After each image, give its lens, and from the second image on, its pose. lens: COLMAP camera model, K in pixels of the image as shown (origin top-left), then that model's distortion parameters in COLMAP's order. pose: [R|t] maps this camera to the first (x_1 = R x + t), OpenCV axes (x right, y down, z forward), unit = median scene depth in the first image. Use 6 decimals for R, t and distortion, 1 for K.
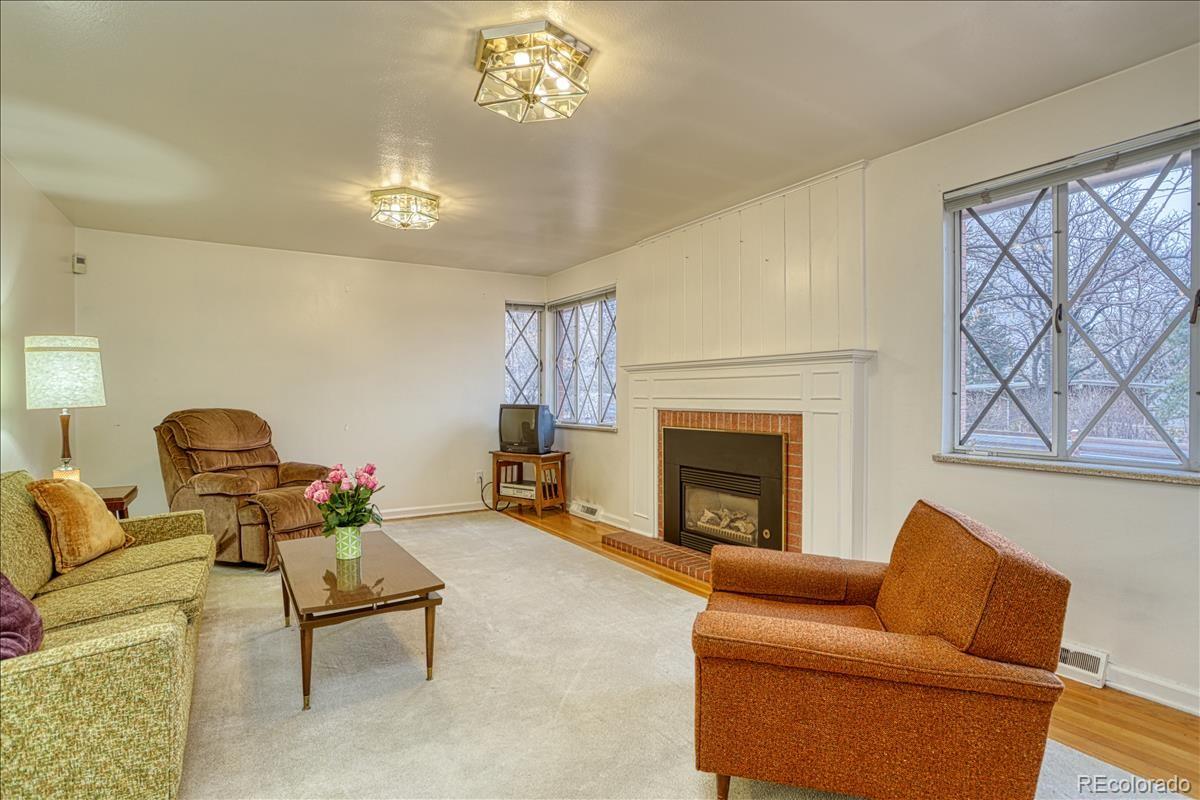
lens RADIAL K [[589.5, 0, 597.5], [0, 589.5, 389.7], [0, 0, 1]] dist [-0.000472, 0.000043]
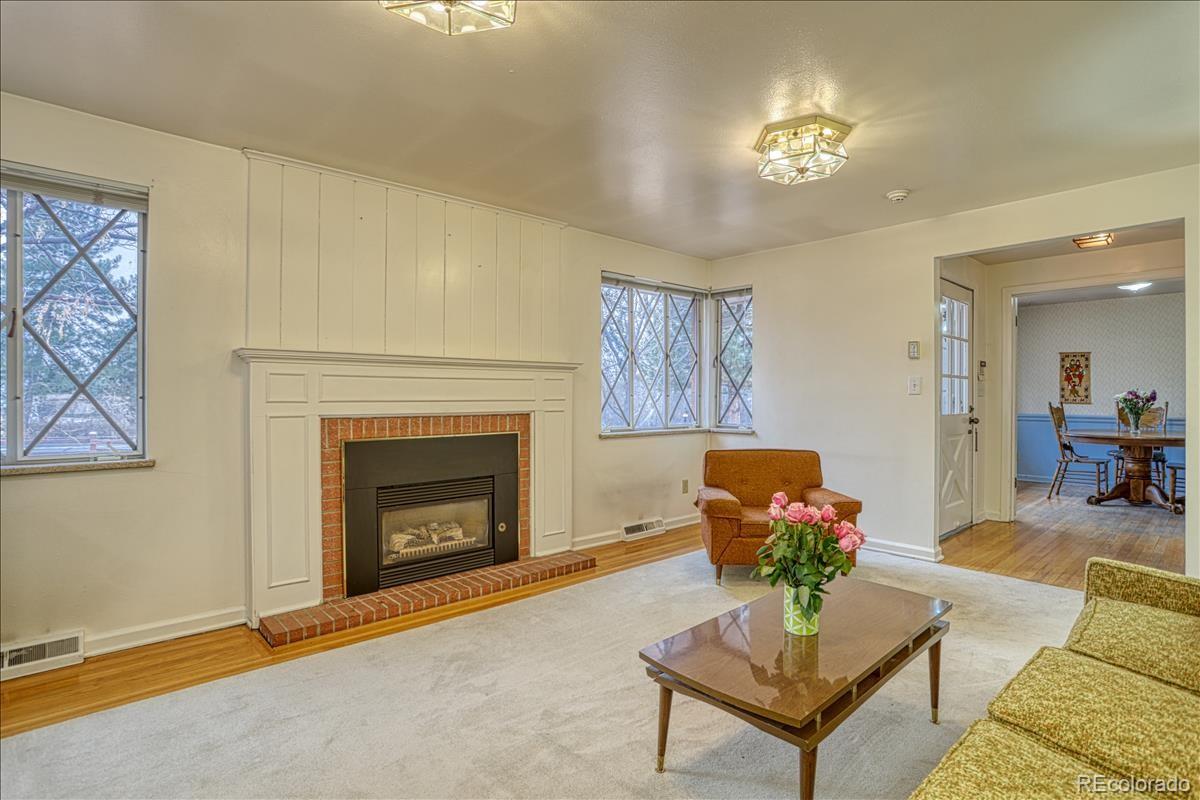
lens RADIAL K [[456.7, 0, 600.0], [0, 456.7, 400.0], [0, 0, 1]] dist [0.015145, 0.000089]
pose [[0.017579, -0.004599, 0.999835, -0.540580], [-0.007108, 0.999964, 0.004725, 0.009831], [-0.999820, -0.007190, 0.017546, 0.823991]]
